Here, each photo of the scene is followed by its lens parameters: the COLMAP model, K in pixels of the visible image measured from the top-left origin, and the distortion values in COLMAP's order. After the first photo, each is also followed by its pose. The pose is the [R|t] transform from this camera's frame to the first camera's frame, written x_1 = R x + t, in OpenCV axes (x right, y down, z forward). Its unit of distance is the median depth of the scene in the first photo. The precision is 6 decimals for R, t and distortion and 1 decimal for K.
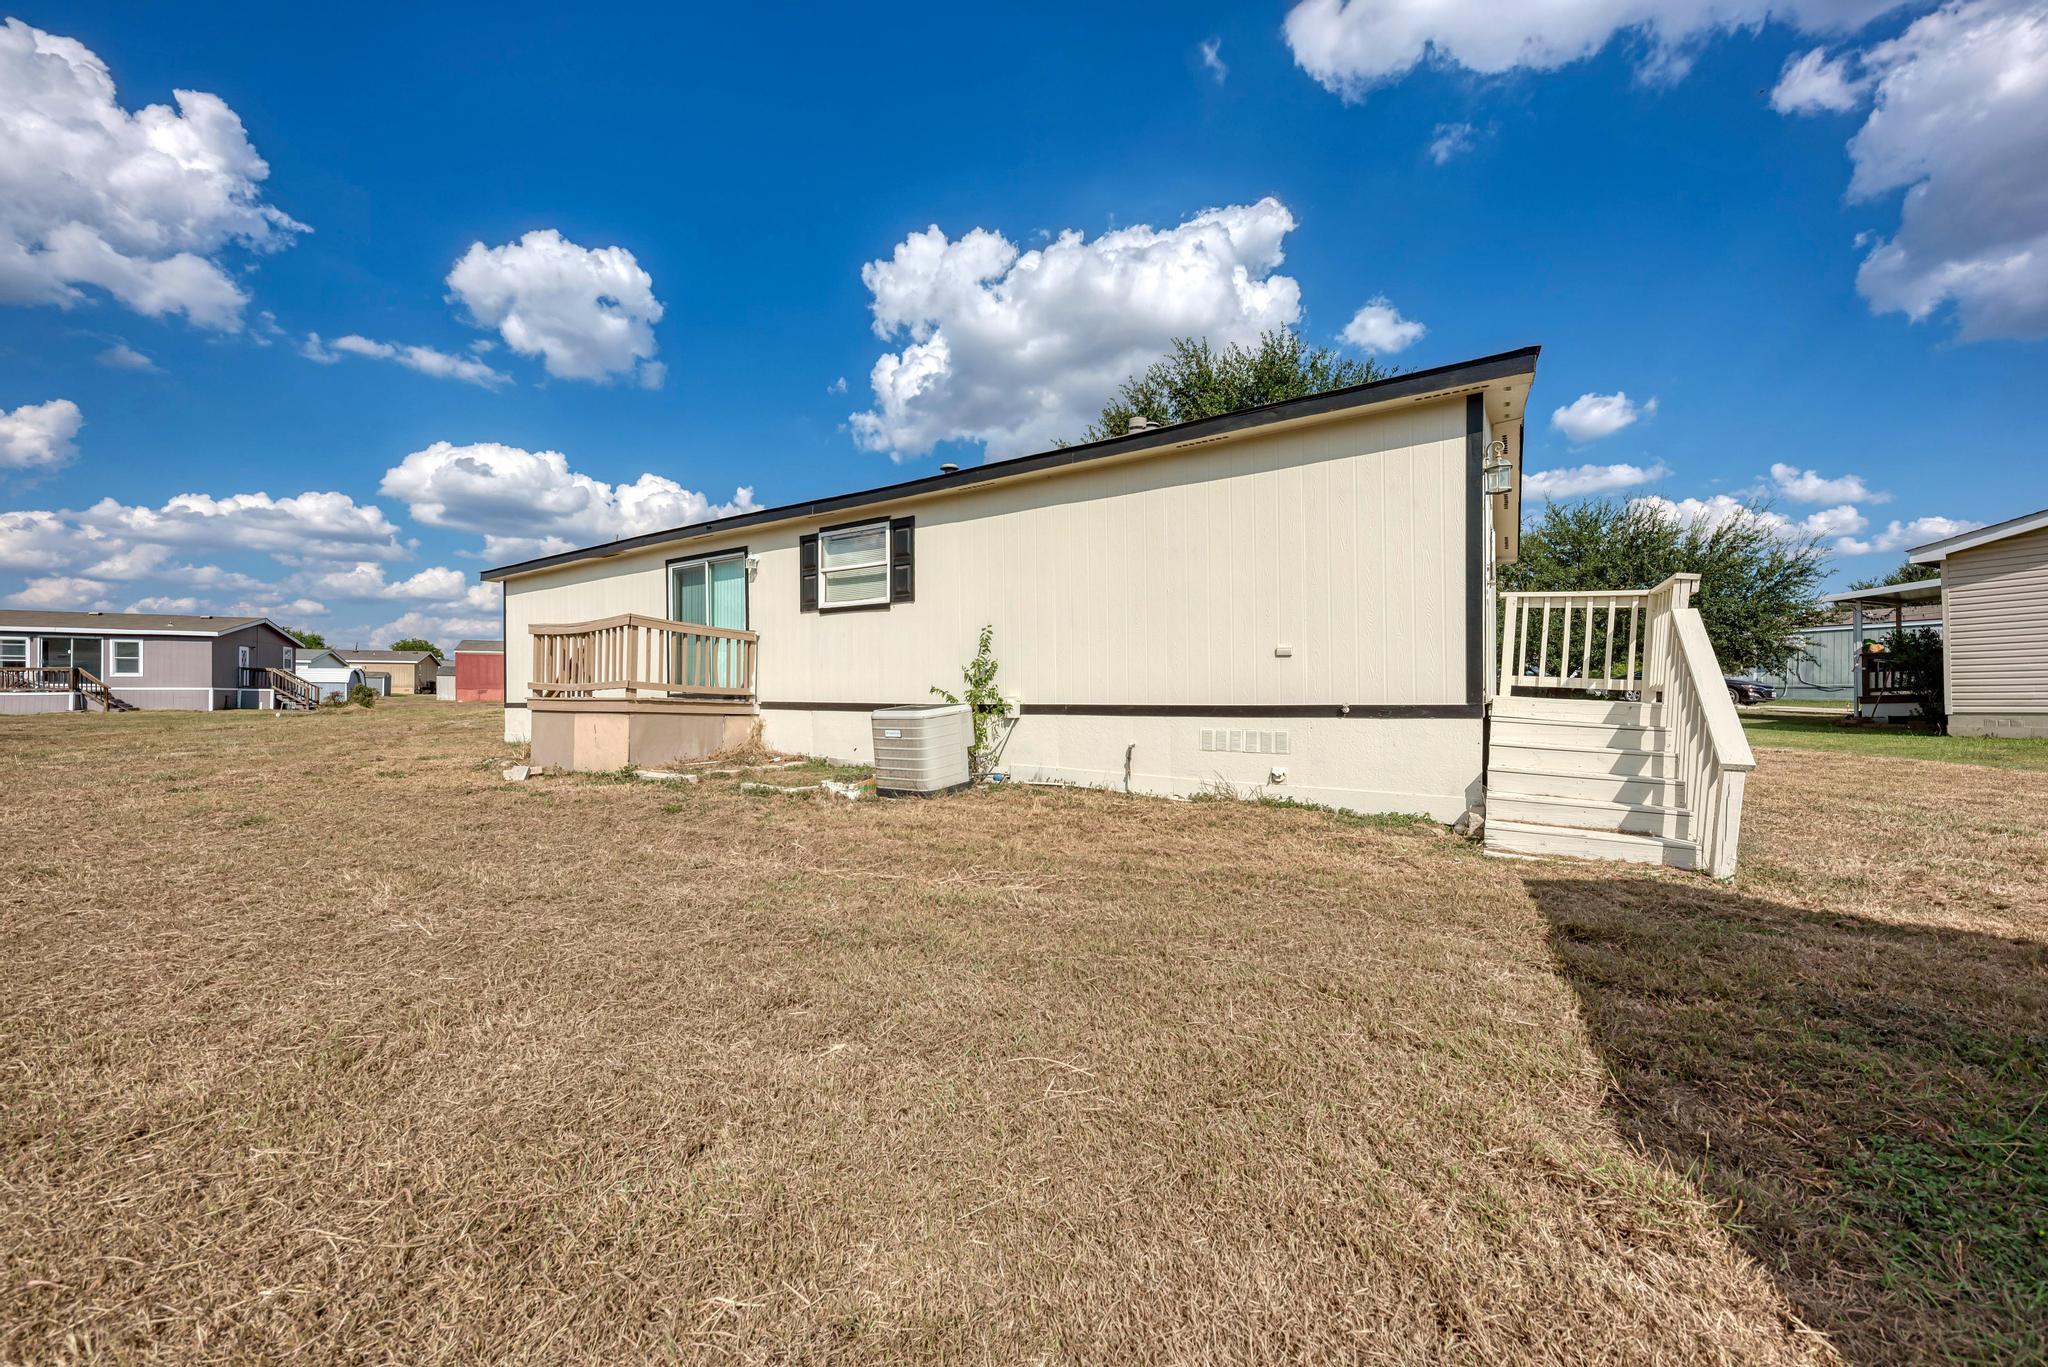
lens RADIAL K [[751.7, 0, 1041.1], [0, 751.7, 694.2], [0, 0, 1]] dist [0.000913, -0.001012]
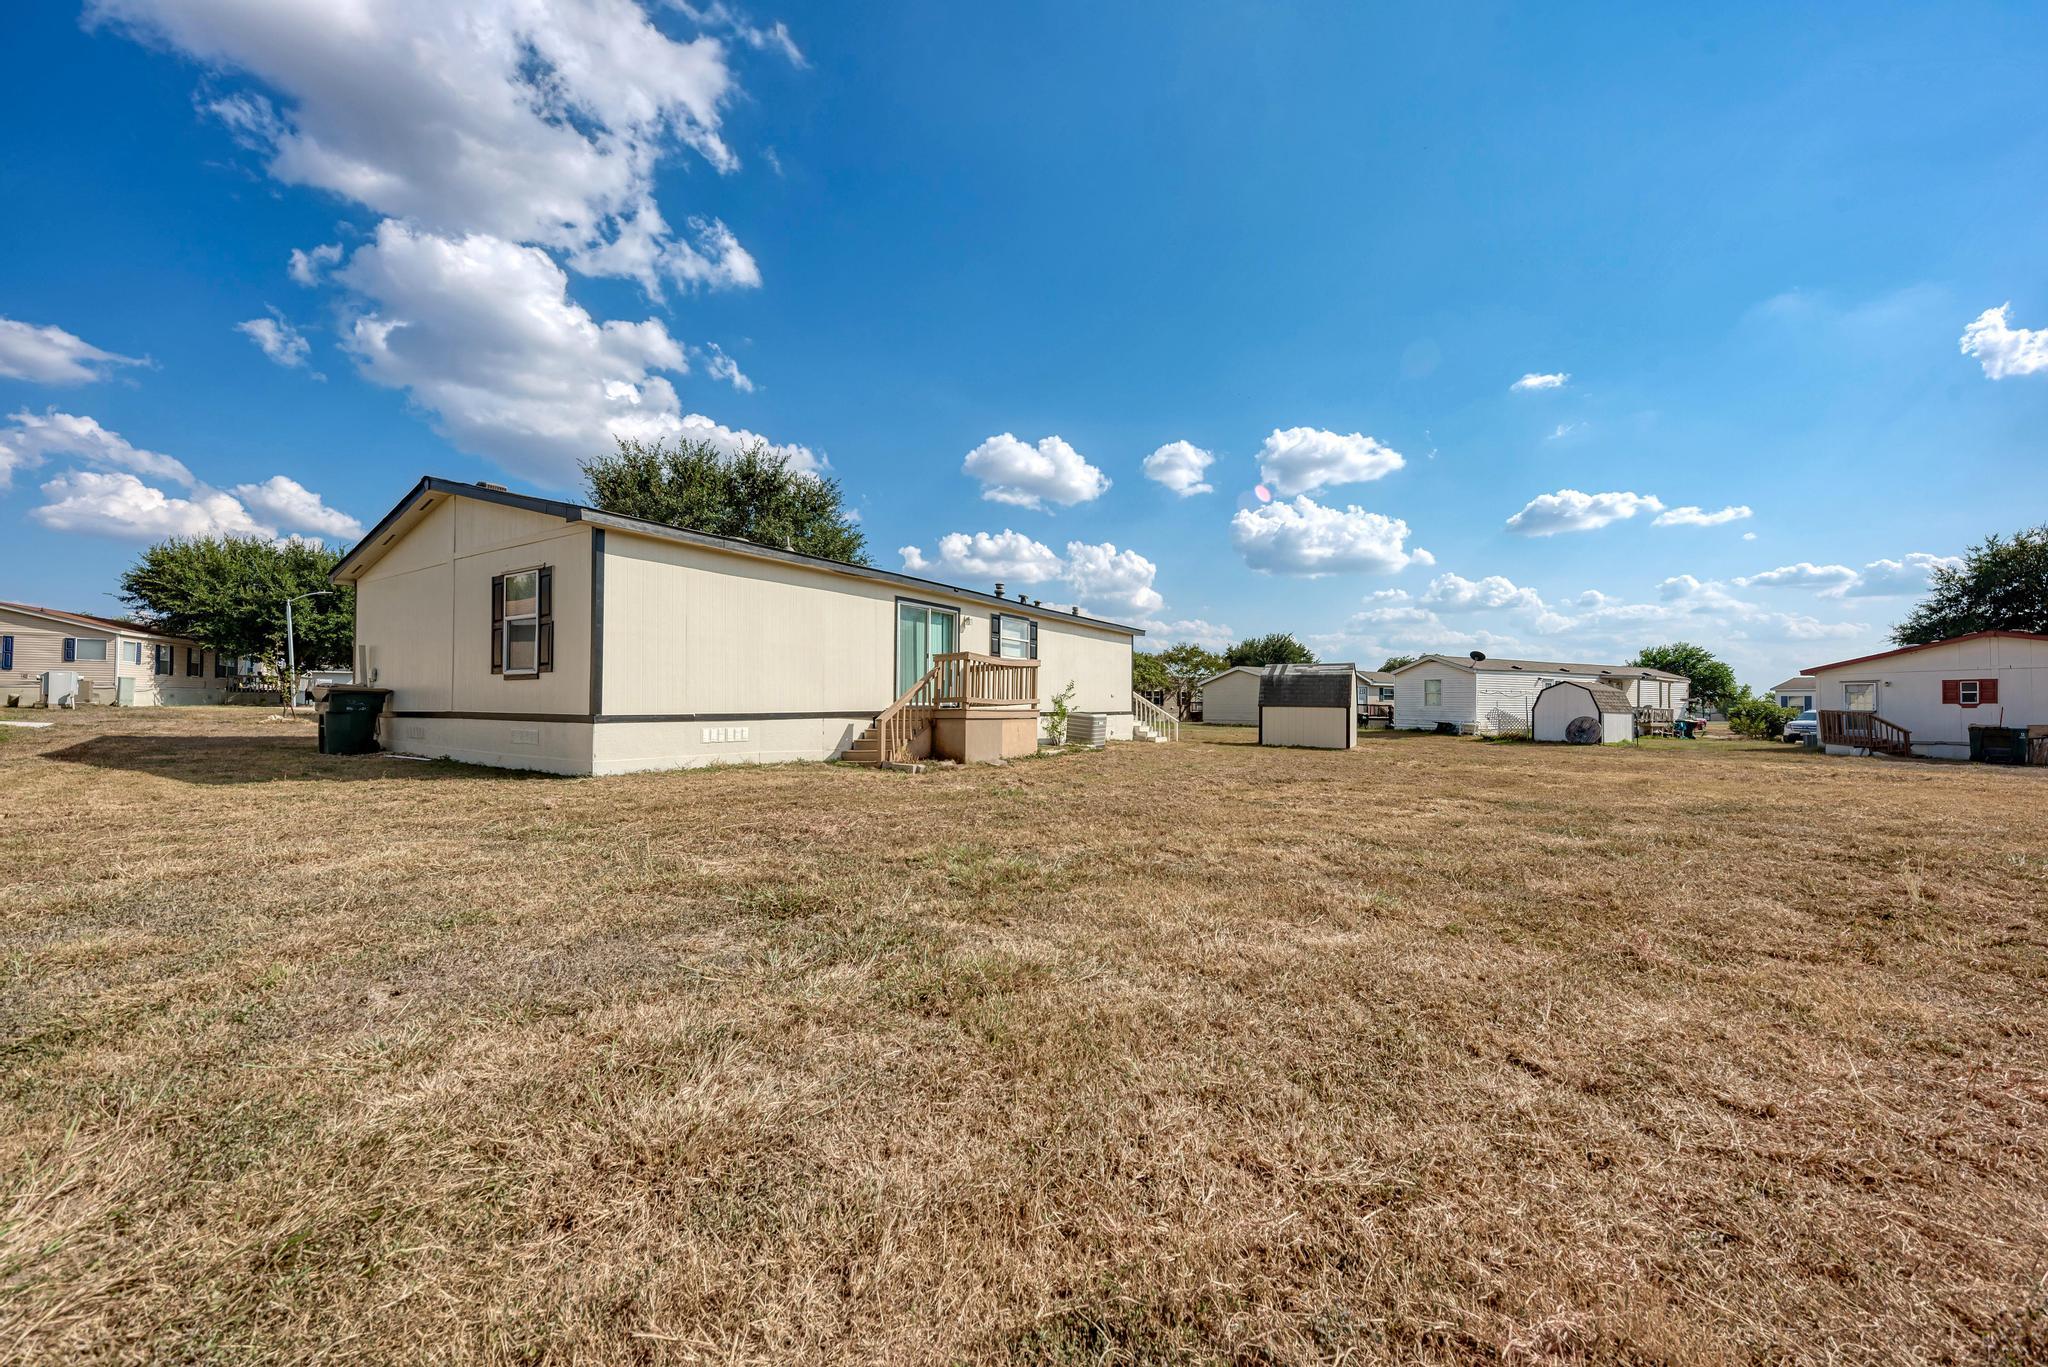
lens RADIAL K [[751.7, 0, 1003.3], [0, 751.7, 687.7], [0, 0, 1]] dist [0.000913, -0.001012]
pose [[0.011624, 0.023129, 0.999665, -2.009101], [-0.015618, 0.999615, -0.022946, -0.004063], [-0.999810, -0.015346, 0.011980, 0.944782]]
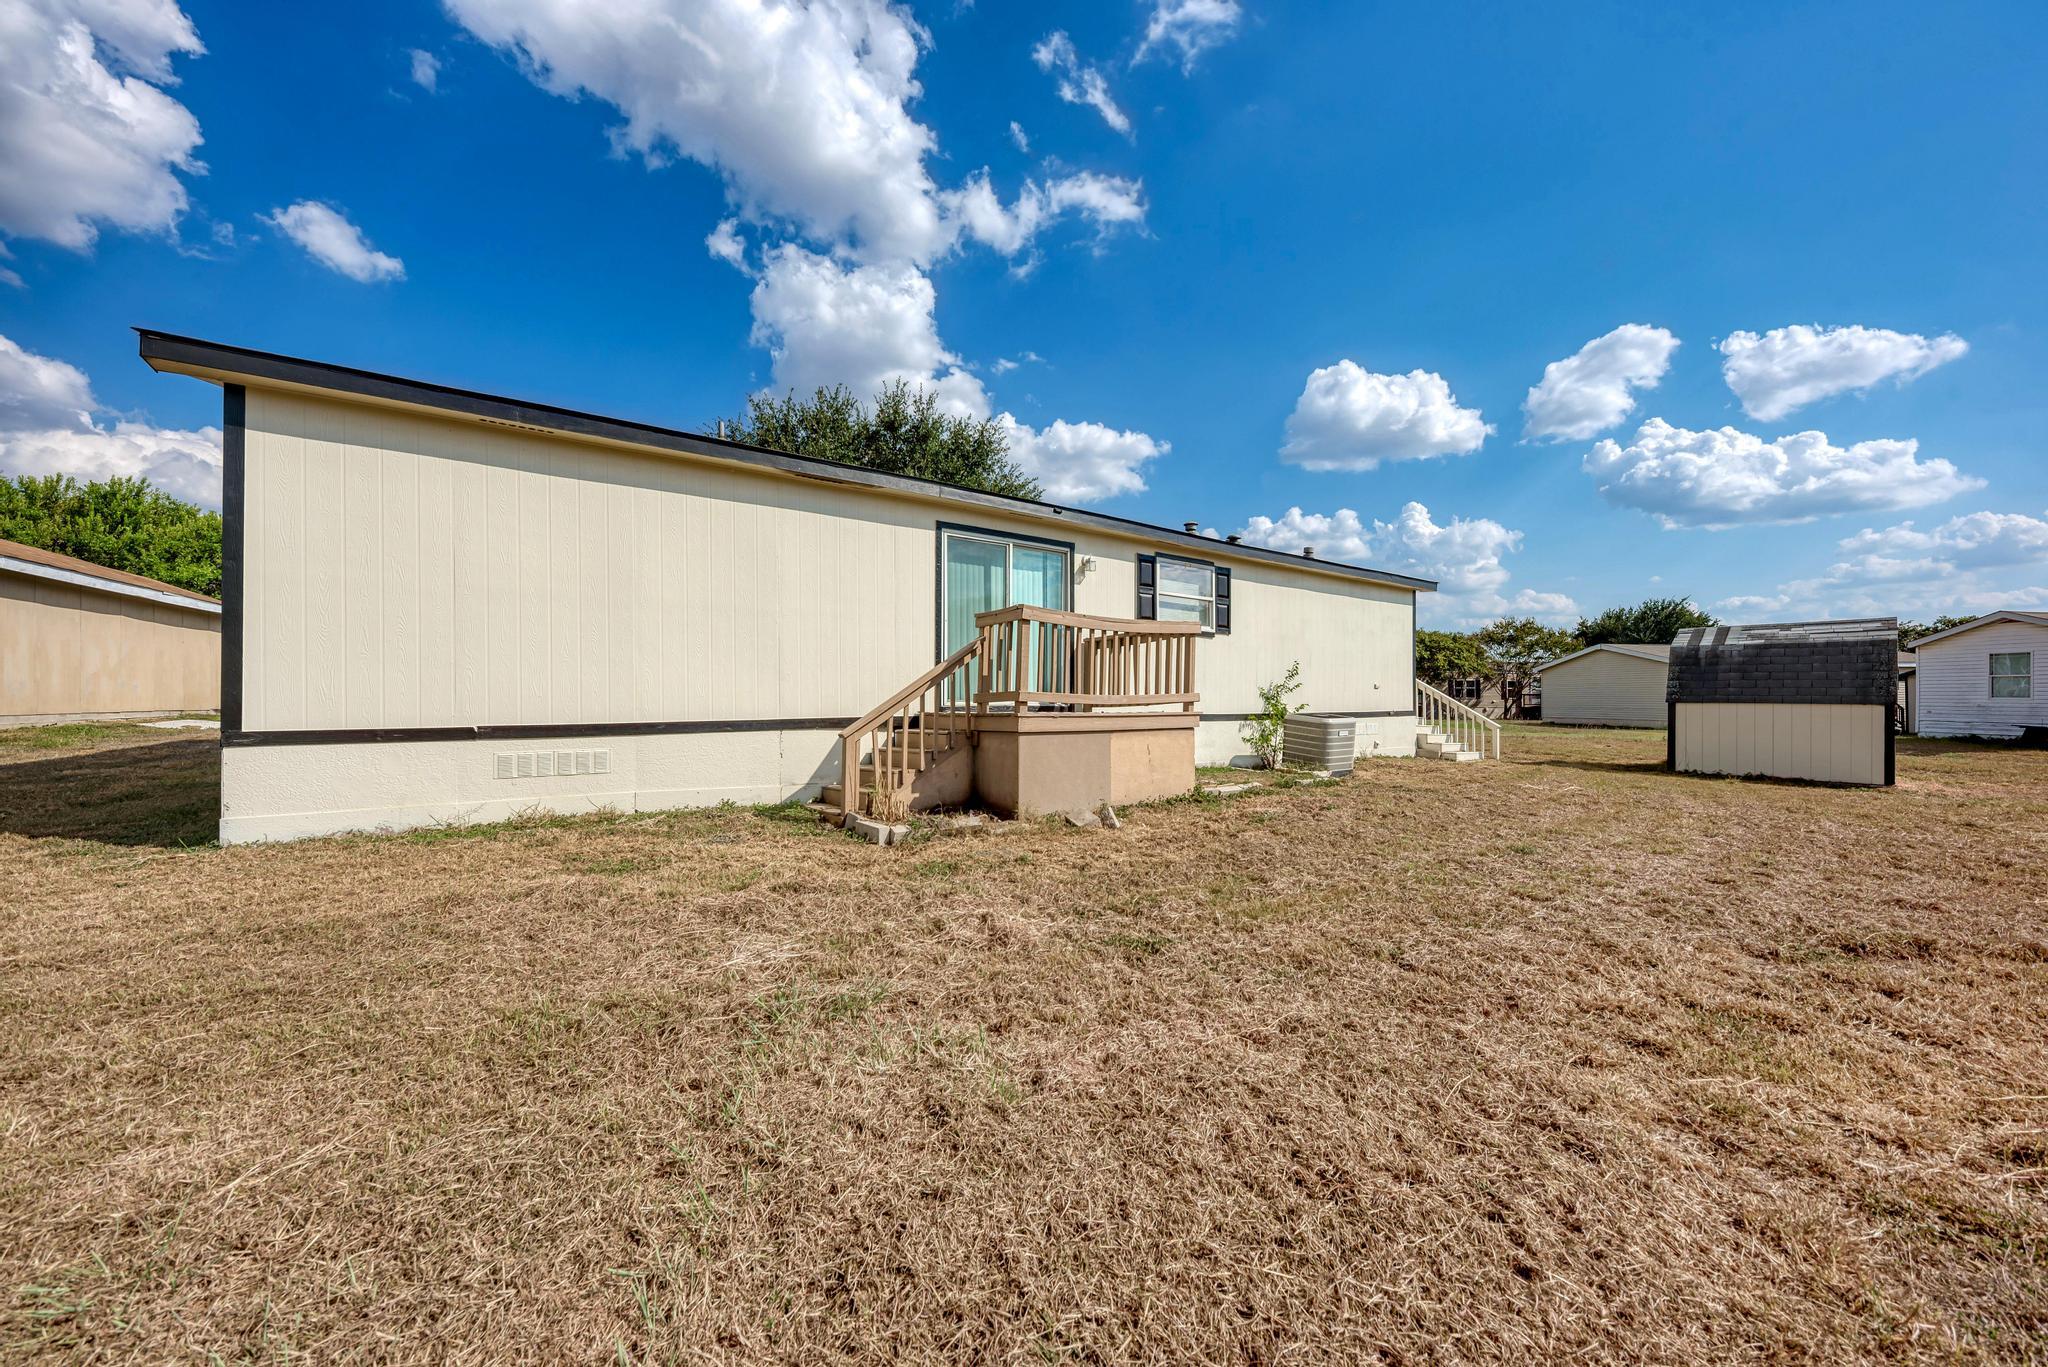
lens RADIAL K [[751.7, 0, 1010.9], [0, 751.7, 688.3], [0, 0, 1]] dist [0.000913, -0.001012]
pose [[0.356165, 0.012411, 0.934341, -1.339884], [-0.010025, 0.999905, -0.009460, -0.012594], [-0.934369, -0.005998, 0.356256, 0.789153]]
